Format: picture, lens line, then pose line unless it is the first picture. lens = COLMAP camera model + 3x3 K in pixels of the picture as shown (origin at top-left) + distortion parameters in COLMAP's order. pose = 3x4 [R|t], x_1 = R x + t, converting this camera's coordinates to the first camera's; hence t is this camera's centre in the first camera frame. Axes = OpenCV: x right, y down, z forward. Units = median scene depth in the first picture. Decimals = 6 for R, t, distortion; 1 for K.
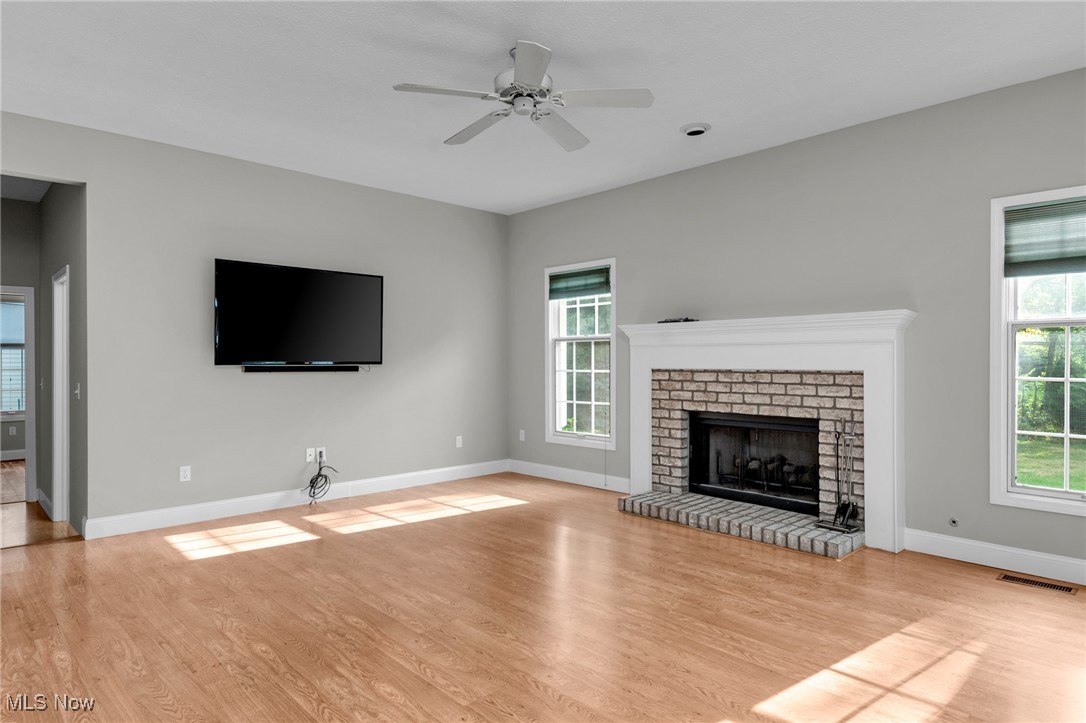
lens RADIAL K [[619.8, 0, 551.6], [0, 619.8, 360.9], [0, 0, 1]] dist [0.029880, -0.001204]
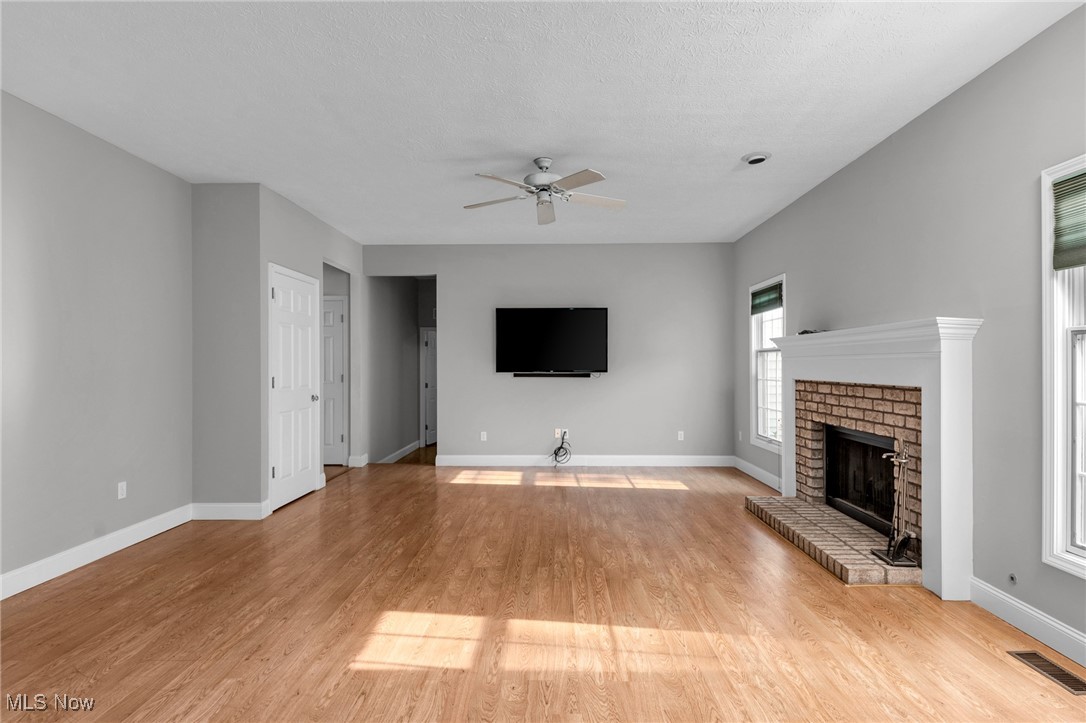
lens RADIAL K [[551.4, 0, 563.4], [0, 551.4, 362.3], [0, 0, 1]] dist [0.002974, -0.001487]
pose [[0.717464, -0.002245, -0.696592, 0.601270], [-0.000650, 0.999992, -0.003891, -0.013861], [0.696595, 0.003244, 0.717457, 0.079156]]
